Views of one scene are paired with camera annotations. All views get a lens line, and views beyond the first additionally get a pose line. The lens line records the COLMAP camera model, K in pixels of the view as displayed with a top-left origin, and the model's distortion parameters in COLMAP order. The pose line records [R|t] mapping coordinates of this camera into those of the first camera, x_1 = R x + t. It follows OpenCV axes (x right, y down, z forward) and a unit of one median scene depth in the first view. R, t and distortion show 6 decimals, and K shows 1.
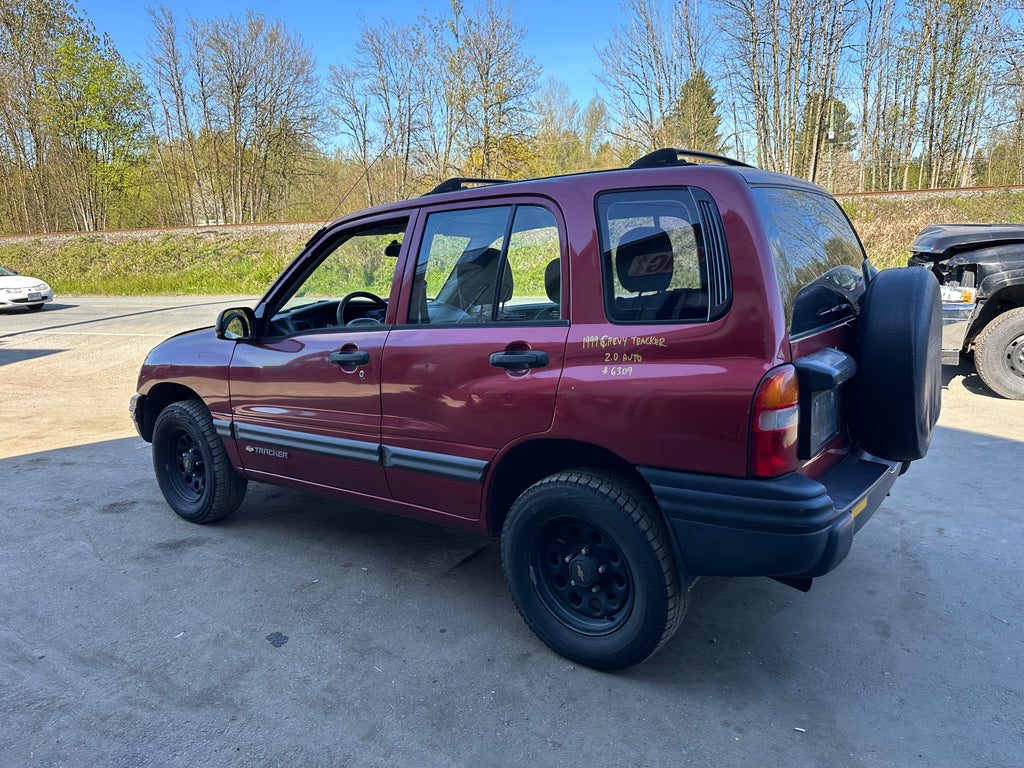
lens RADIAL K [[717.4, 0, 509.6], [0, 717.4, 386.5], [0, 0, 1]] dist [0.010926, -0.009589]
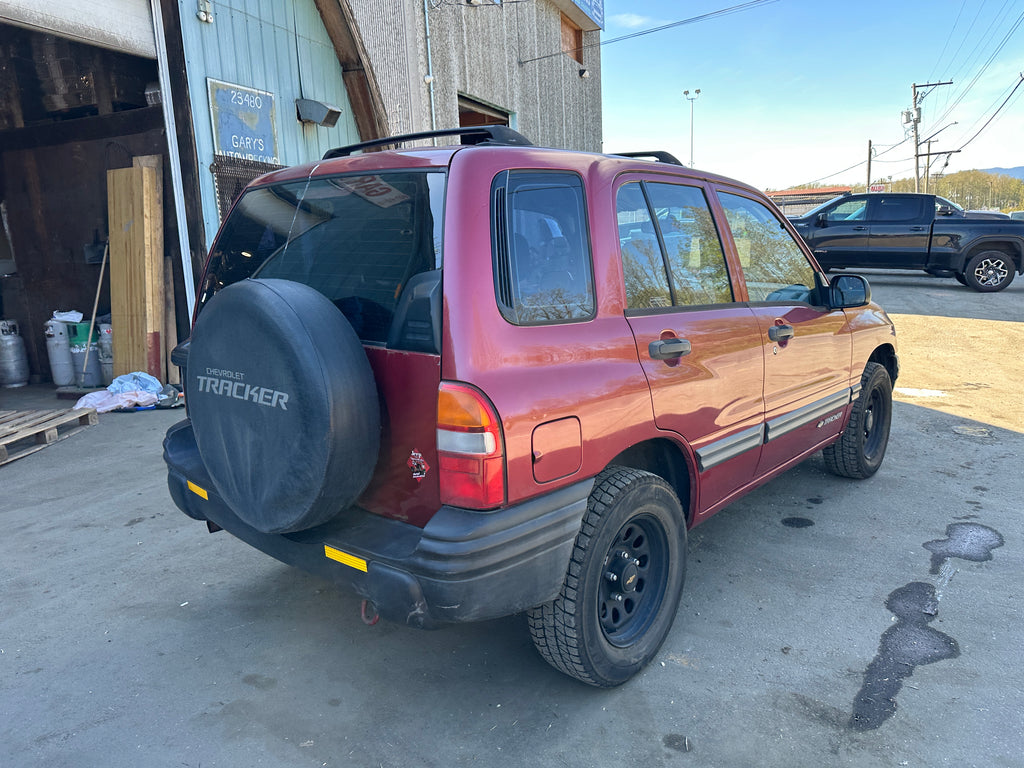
lens RADIAL K [[712.4, 0, 515.5], [0, 712.4, 382.3], [0, 0, 1]] dist [0.029138, -0.033944]
pose [[-0.080826, 0.237279, -0.968073, 1.021891], [-0.157570, 0.955996, 0.247475, -0.233365], [0.984194, 0.172542, -0.039881, 1.044112]]
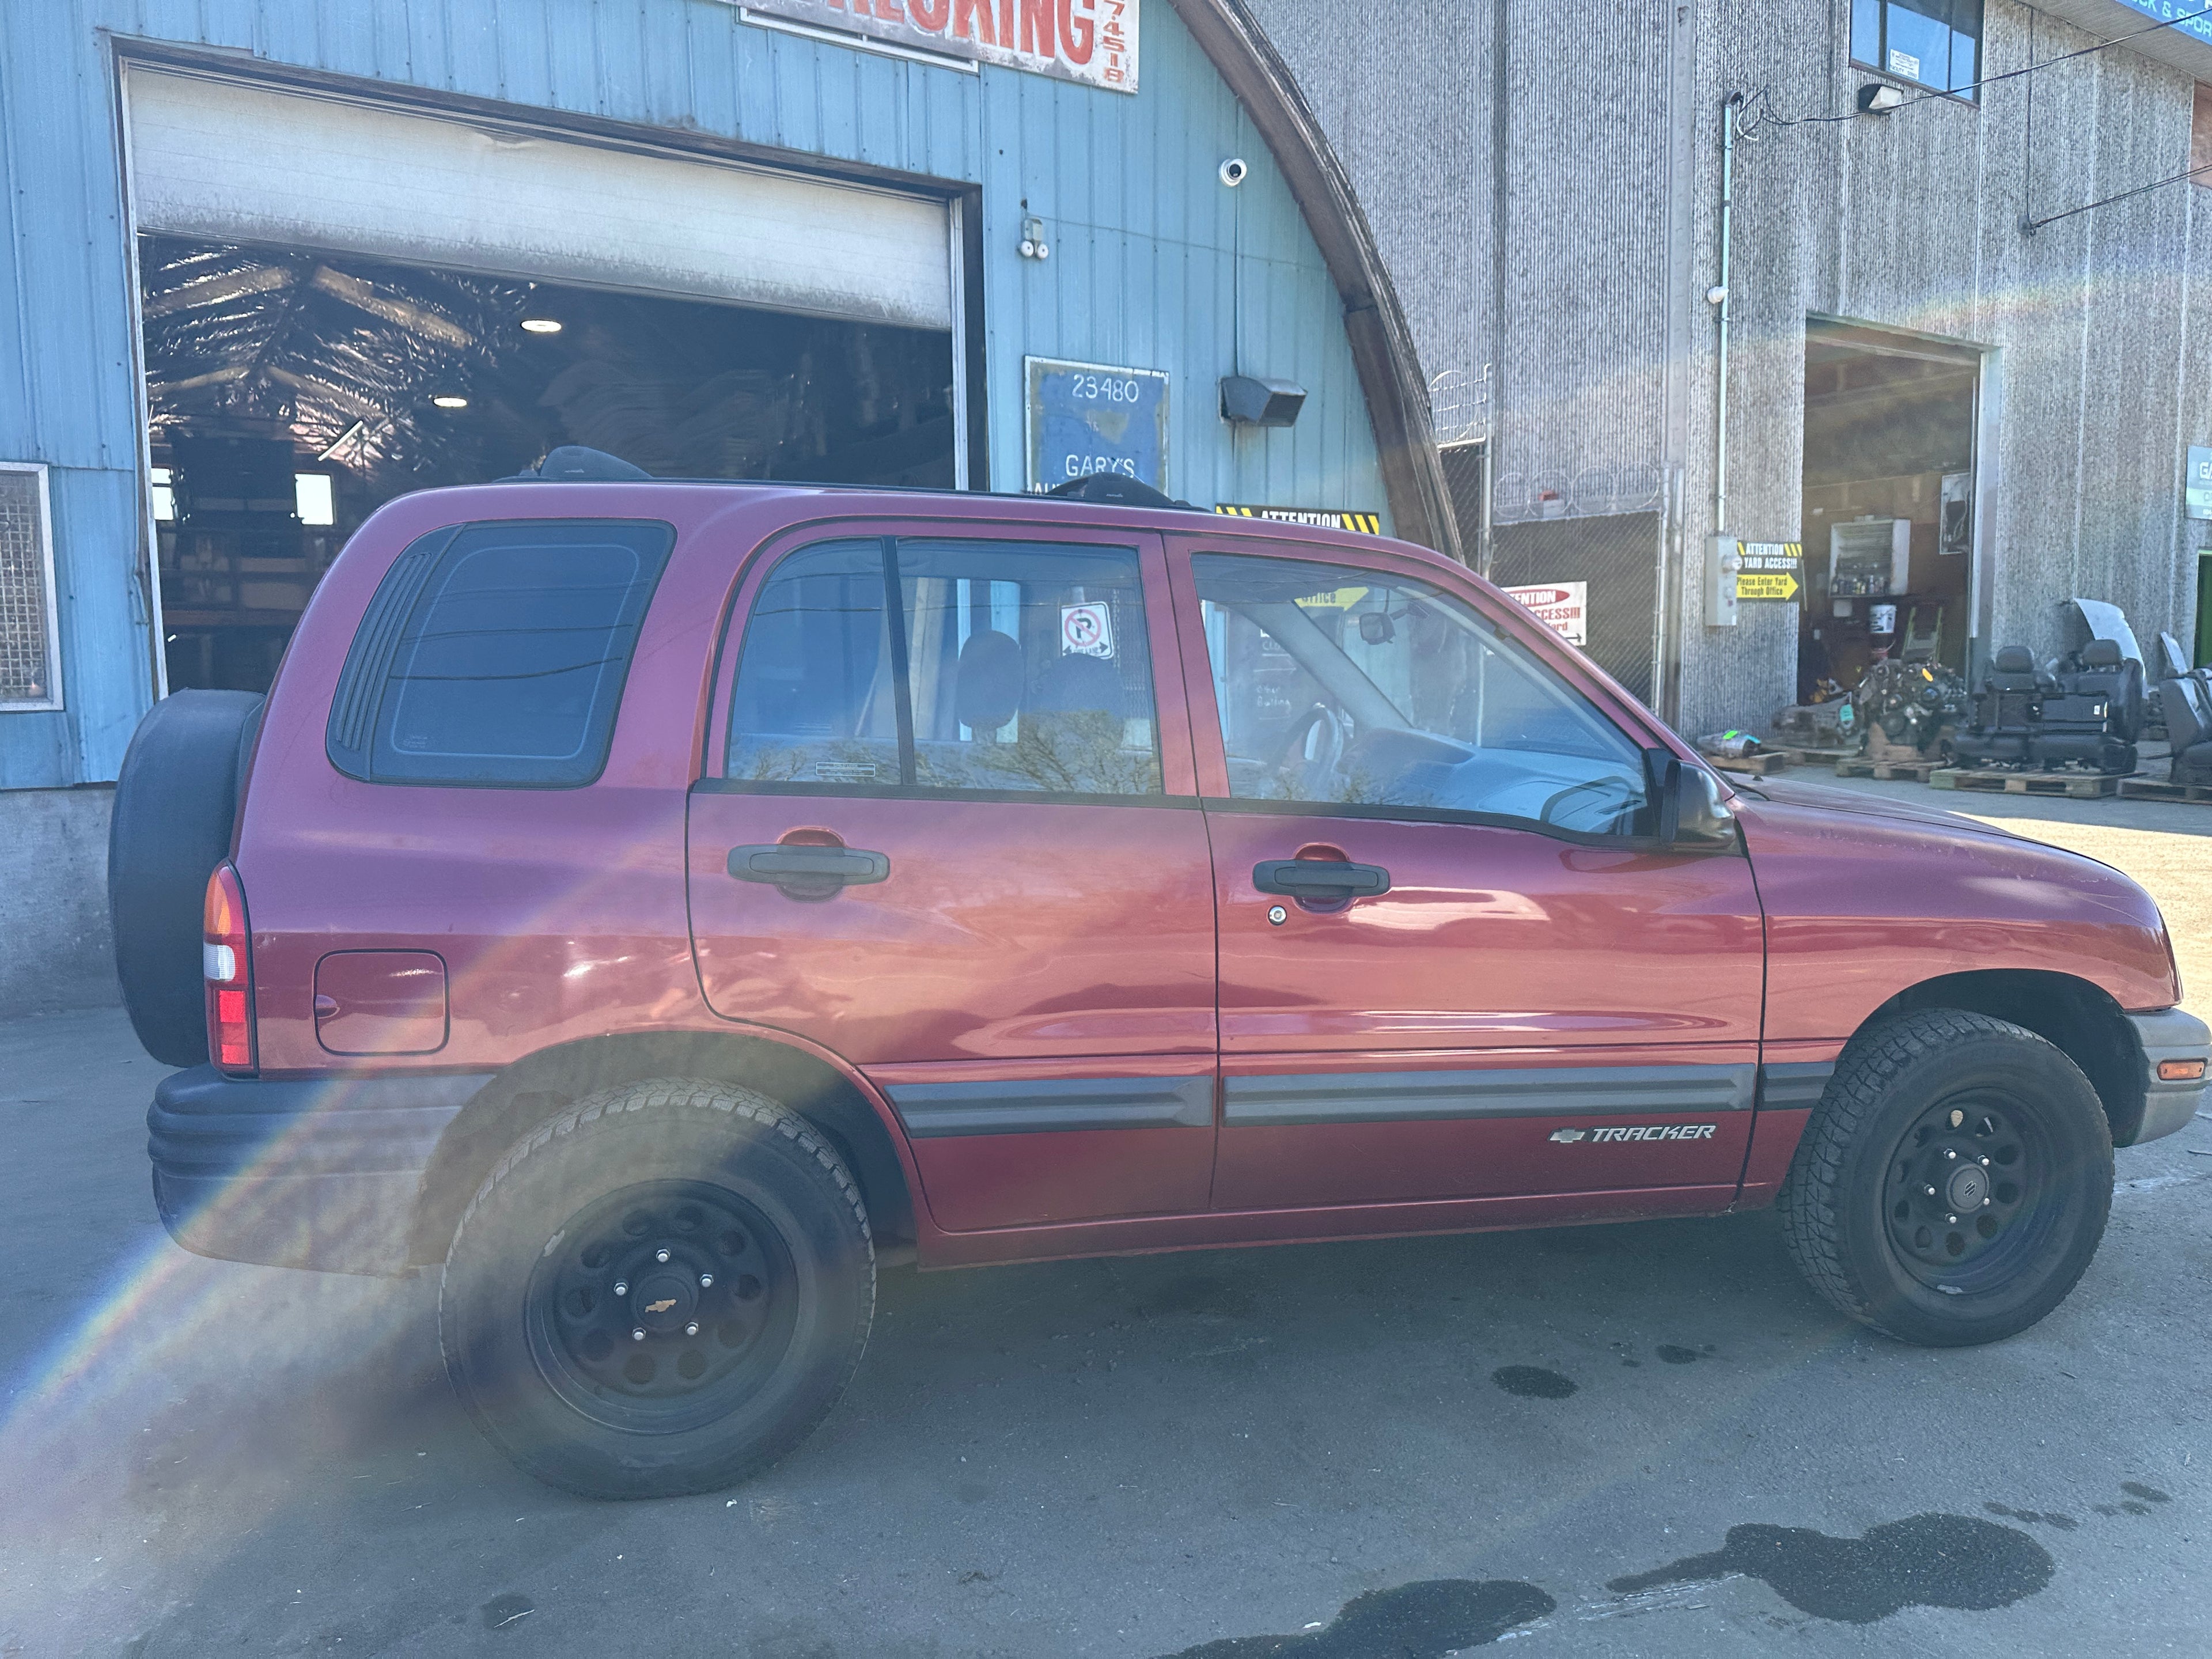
lens RADIAL K [[1547.1, 0, 1126.8], [0, 1547.1, 834.2], [0, 0, 1]] dist [0.023636, -0.025726]
pose [[-0.635513, 0.126682, -0.761626, 0.791874], [-0.120366, 0.958131, 0.259802, -0.348720], [0.762650, 0.256781, -0.593657, 1.744758]]
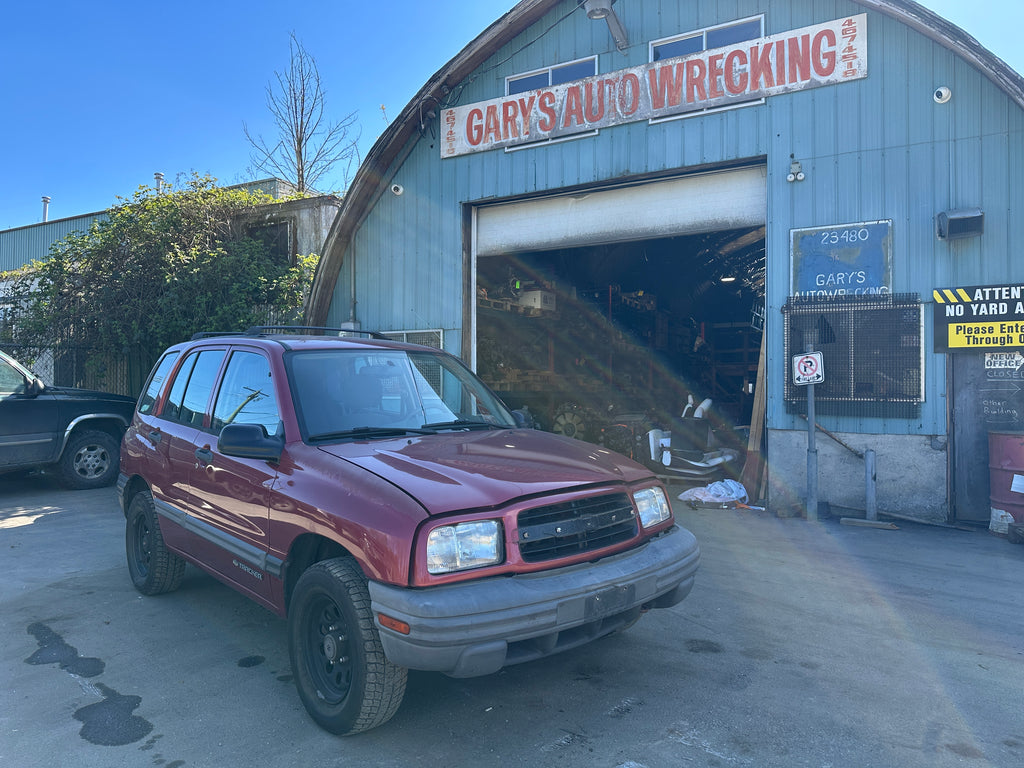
lens RADIAL K [[712.0, 0, 512.6], [0, 712.0, 382.3], [0, 0, 1]] dist [0.103358, -0.146560]
pose [[-0.981509, 0.041367, 0.186891, -0.650315], [0.074875, 0.981544, 0.175968, -0.415095], [-0.176163, 0.186707, -0.966492, 2.393743]]
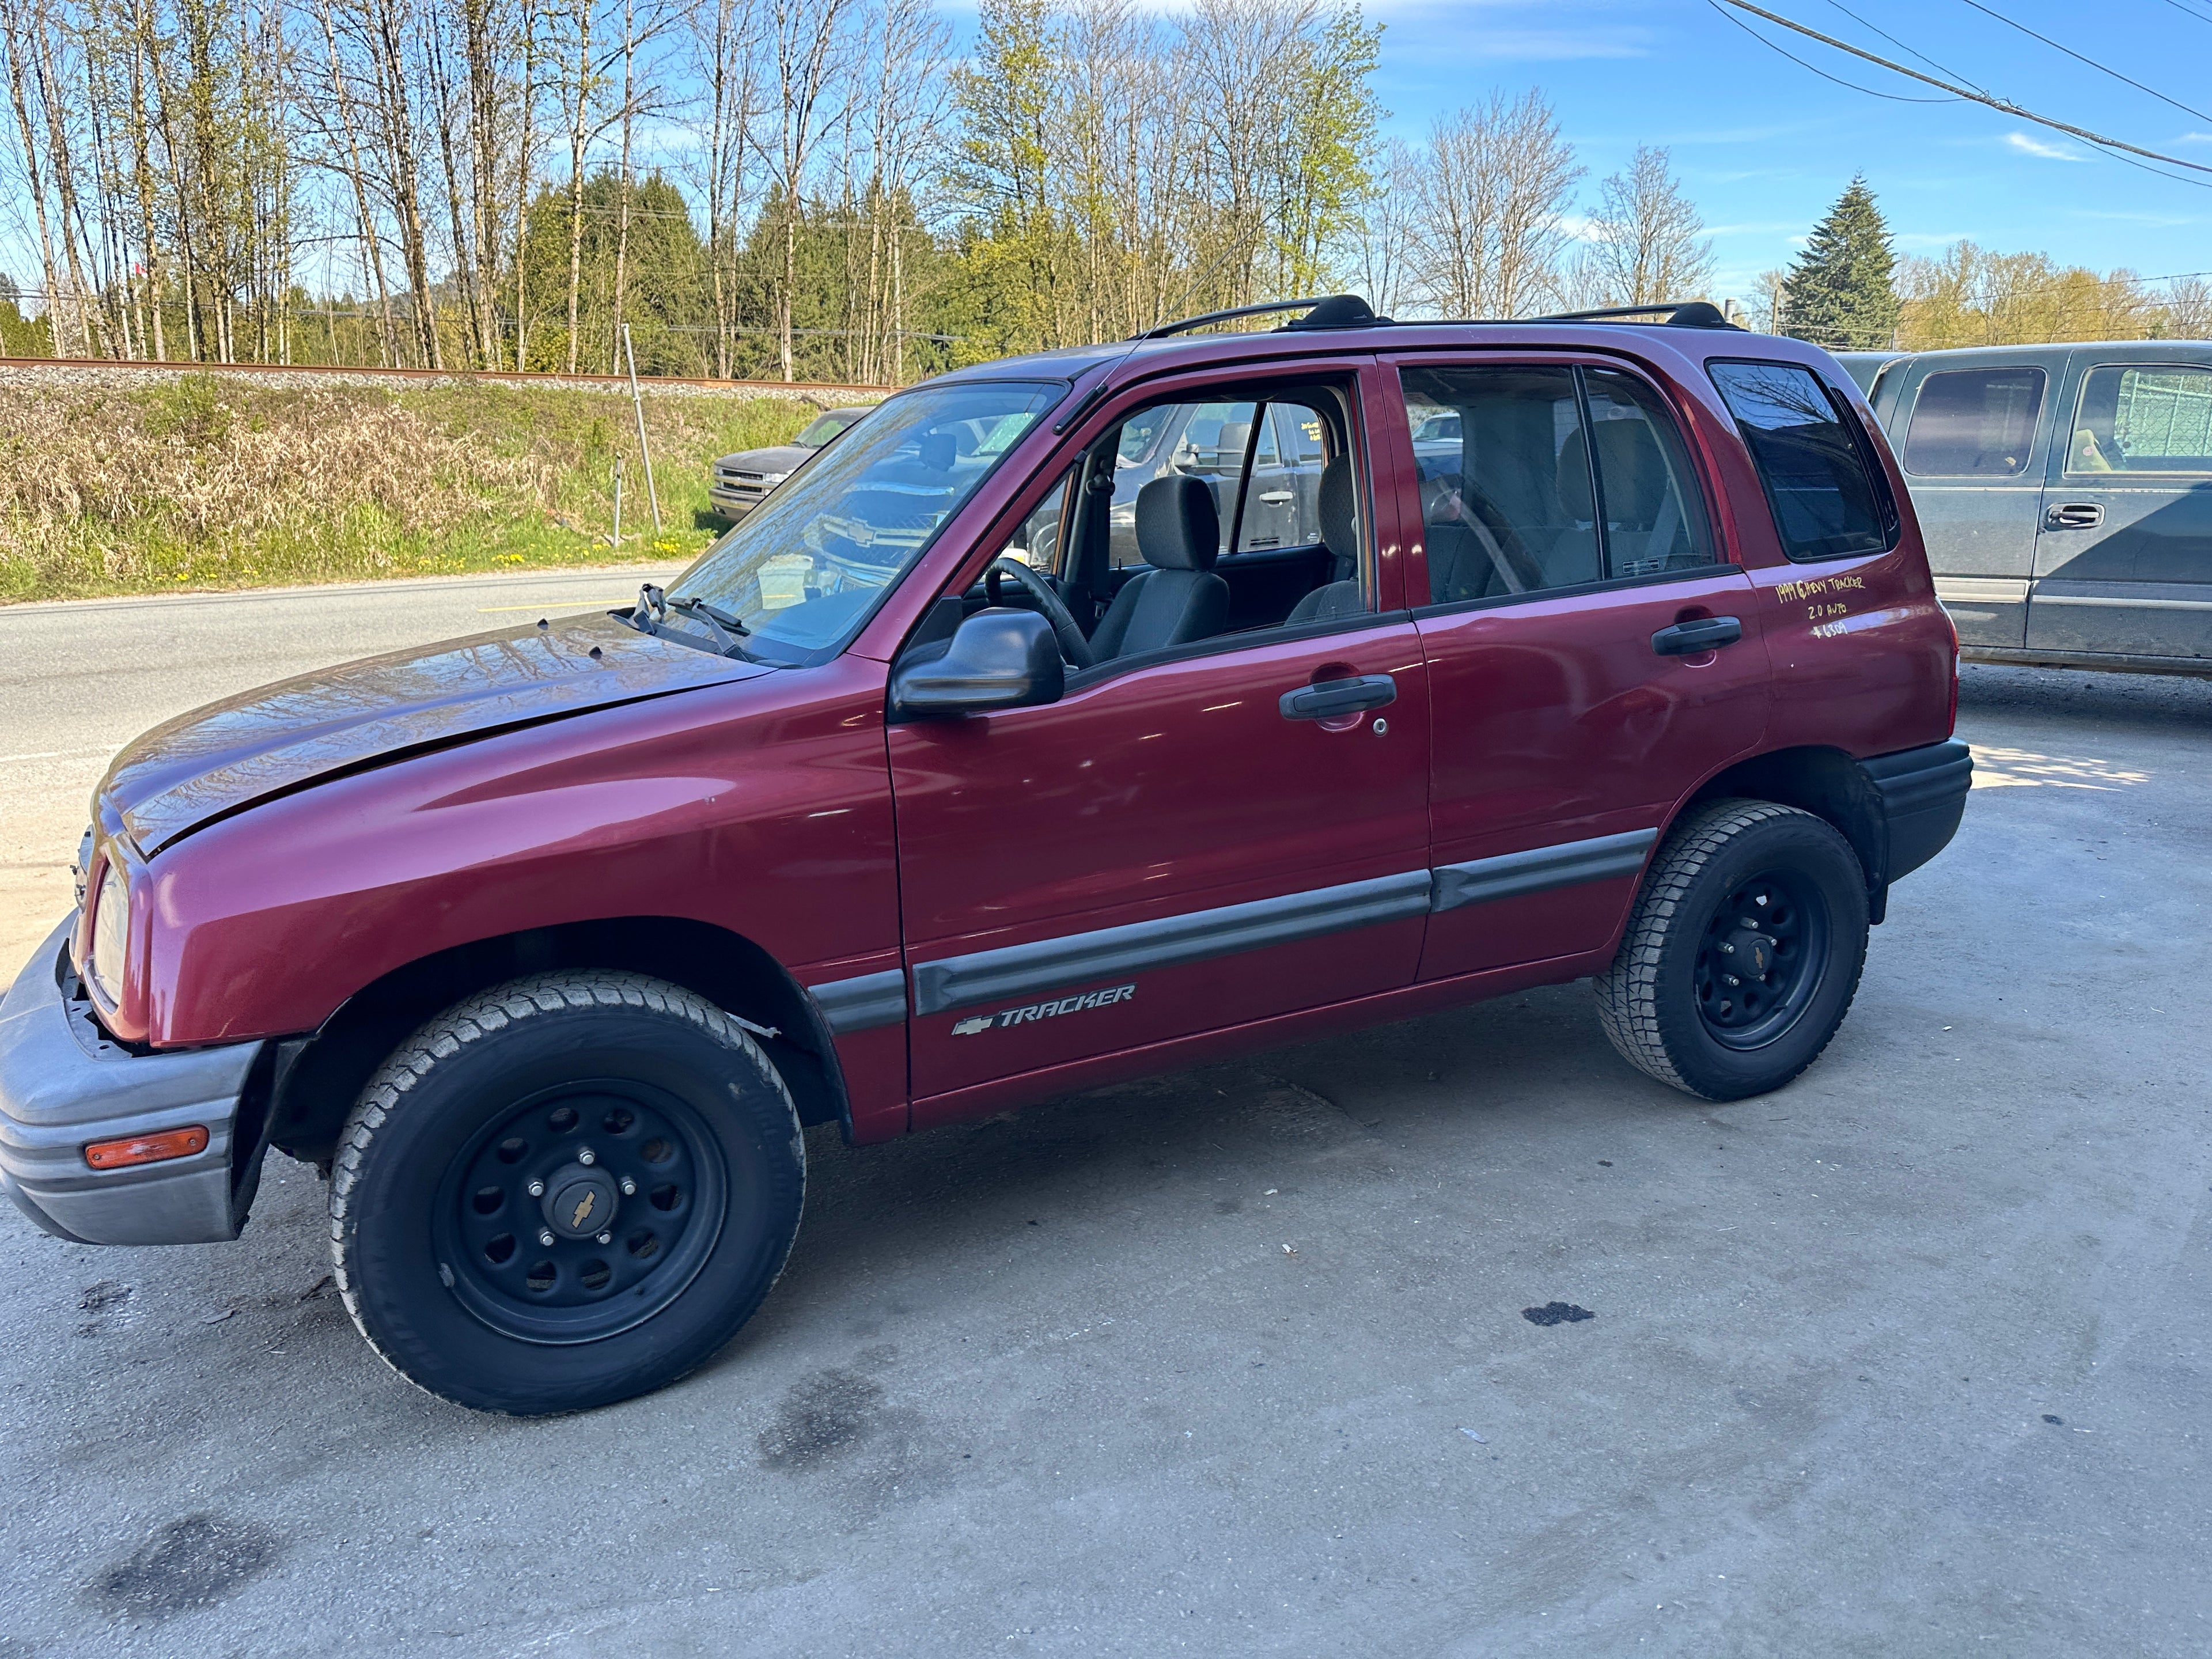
lens RADIAL K [[1558.5, 0, 1116.5], [0, 1558.5, 841.0], [0, 0, 1]] dist [0.011033, -0.015372]
pose [[0.438092, -0.186658, 0.879338, -1.053401], [0.163847, 0.978399, 0.126056, -0.087705], [-0.883872, 0.088853, 0.459212, 0.654059]]
